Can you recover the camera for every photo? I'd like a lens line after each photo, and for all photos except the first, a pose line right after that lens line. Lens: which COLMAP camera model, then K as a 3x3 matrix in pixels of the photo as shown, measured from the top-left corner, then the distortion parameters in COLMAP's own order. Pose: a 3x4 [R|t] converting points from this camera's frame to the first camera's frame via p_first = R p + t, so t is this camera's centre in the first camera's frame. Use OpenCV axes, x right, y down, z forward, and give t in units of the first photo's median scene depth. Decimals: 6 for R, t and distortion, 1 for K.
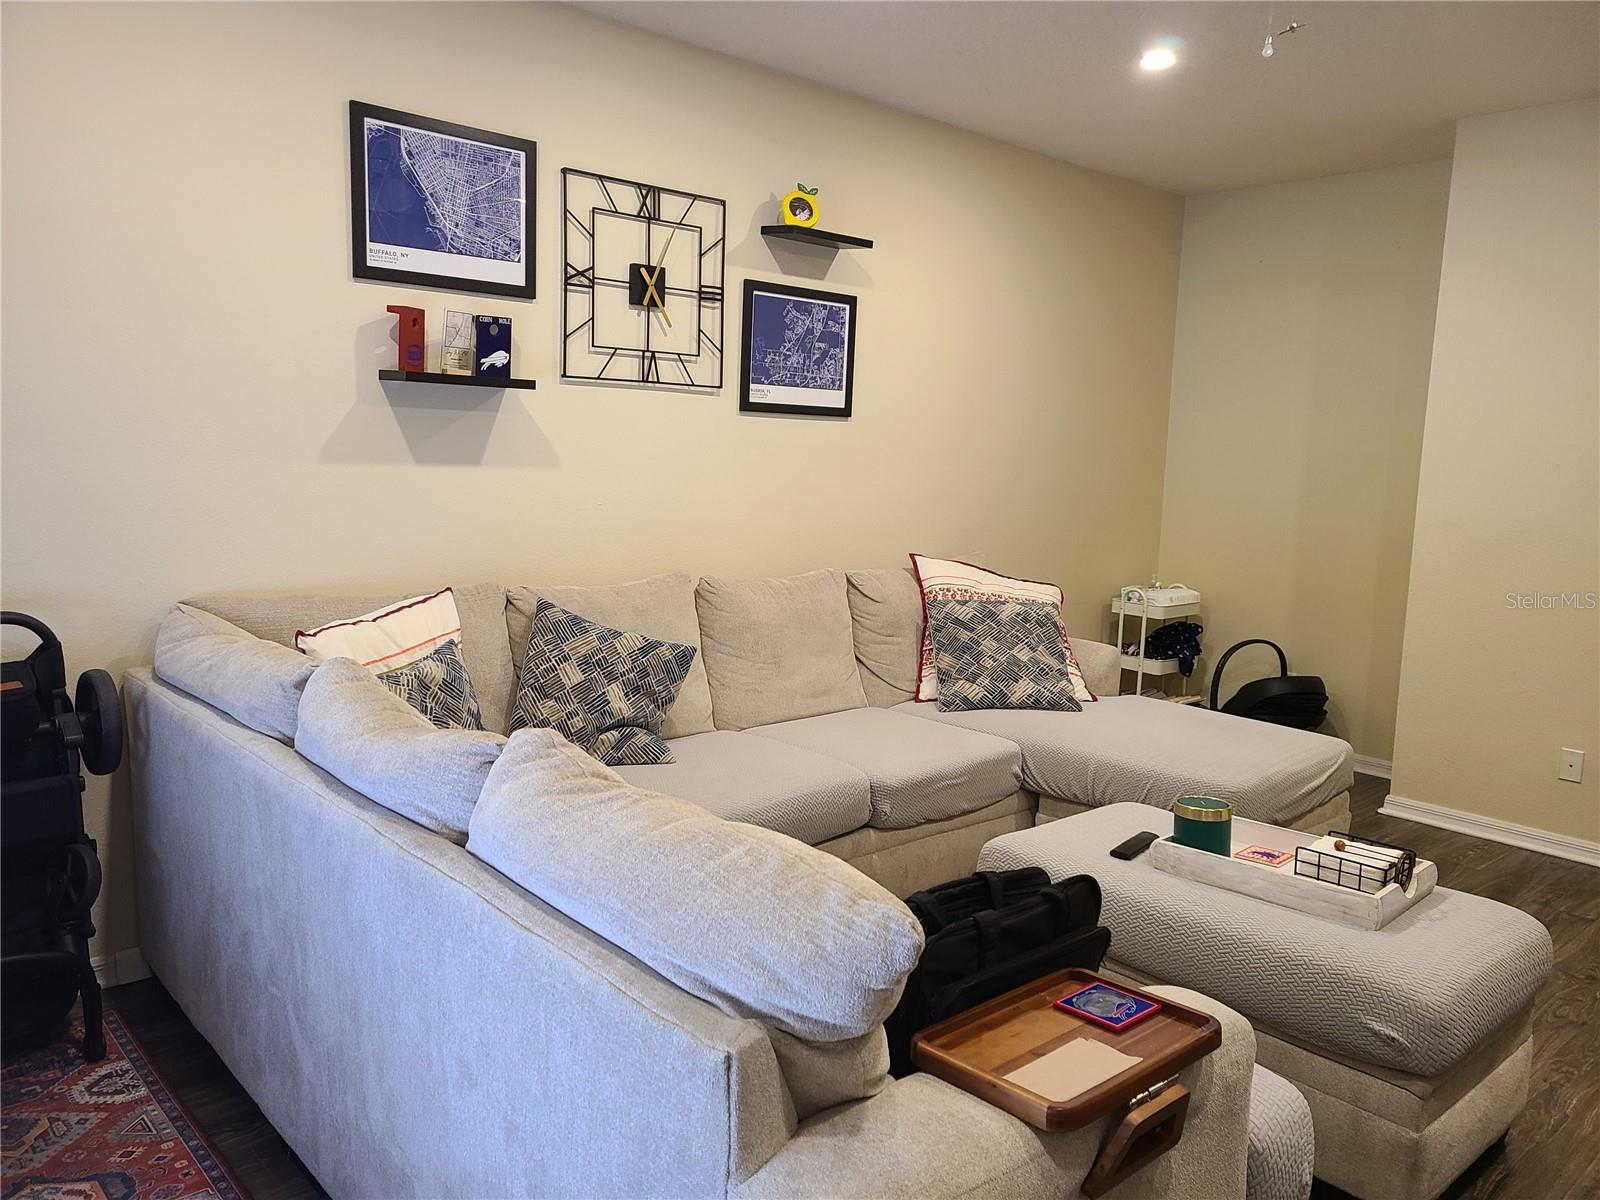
lens RADIAL K [[1205.7, 0, 796.9], [0, 1205.7, 597.0], [0, 0, 1]] dist [0.051214, -0.000187]
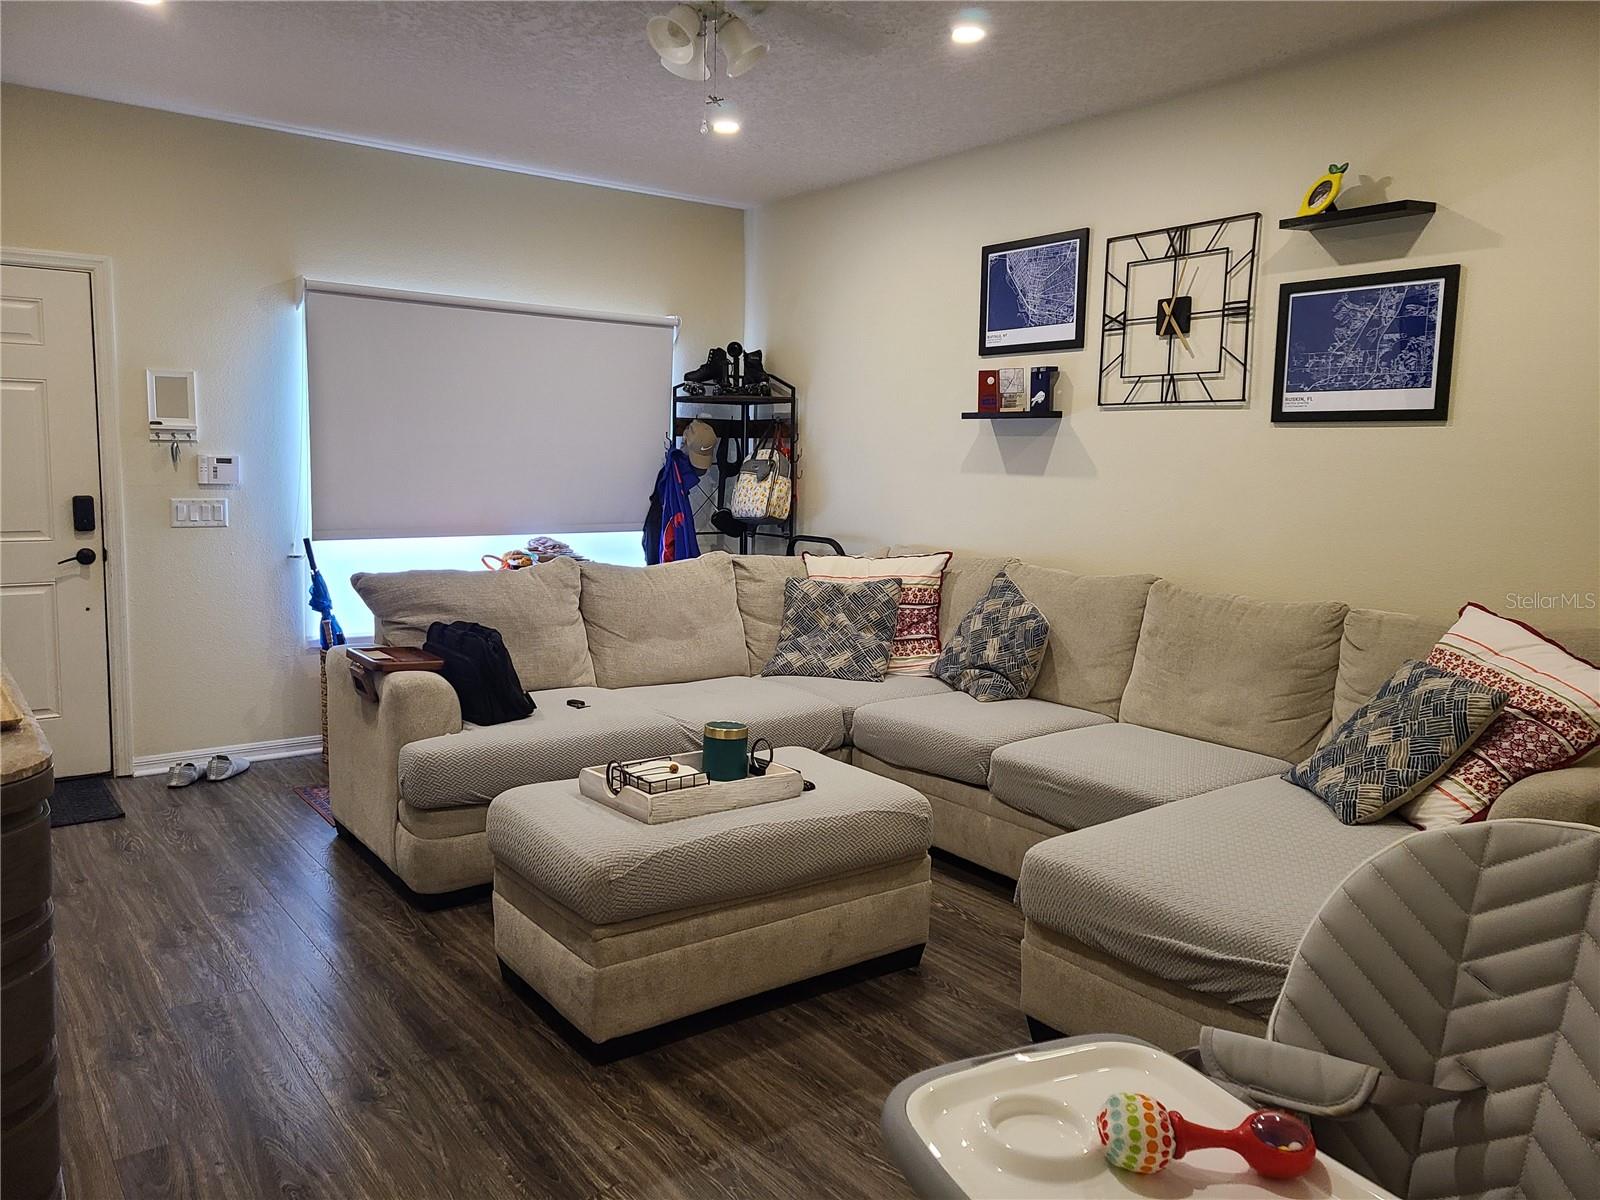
lens RADIAL K [[1205.7, 0, 797.6], [0, 1205.7, 598.5], [0, 0, 1]] dist [0.051214, -0.000187]
pose [[-0.108047, 0.082786, -0.990693, 1.033419], [-0.150966, 0.983603, 0.098658, -0.059367], [0.982616, 0.160221, -0.093777, 0.800391]]
